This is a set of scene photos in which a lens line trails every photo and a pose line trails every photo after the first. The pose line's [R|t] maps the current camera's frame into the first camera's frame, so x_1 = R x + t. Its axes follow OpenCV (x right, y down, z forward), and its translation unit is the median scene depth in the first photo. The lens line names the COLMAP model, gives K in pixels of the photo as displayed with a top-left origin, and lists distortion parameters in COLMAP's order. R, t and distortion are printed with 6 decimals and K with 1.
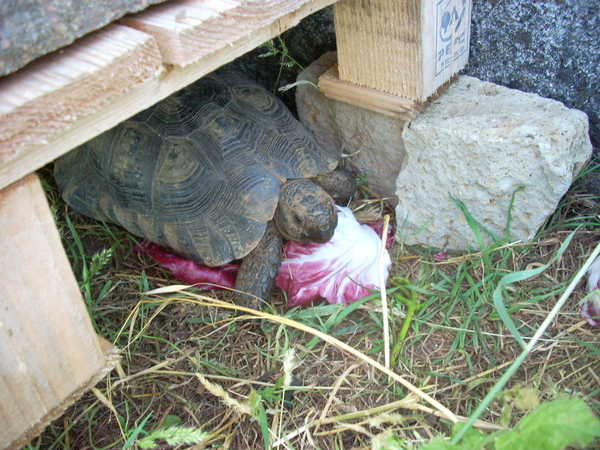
lens RADIAL K [[637.3, 0, 333.8], [0, 637.3, 224.8], [0, 0, 1]] dist [-0.099720, -0.034440]
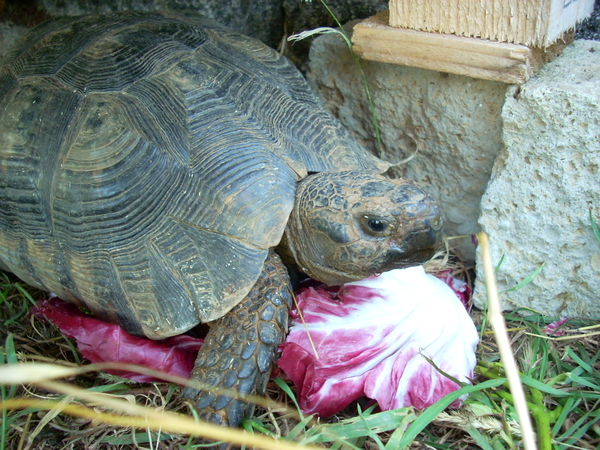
lens RADIAL K [[637.3, 0, 333.8], [0, 637.3, 224.8], [0, 0, 1]] dist [-0.099720, -0.034440]
pose [[0.998159, 0.023334, 0.055980, -0.077247], [-0.013318, 0.984828, -0.173024, 0.063042], [-0.059168, 0.171960, 0.983326, 0.466968]]
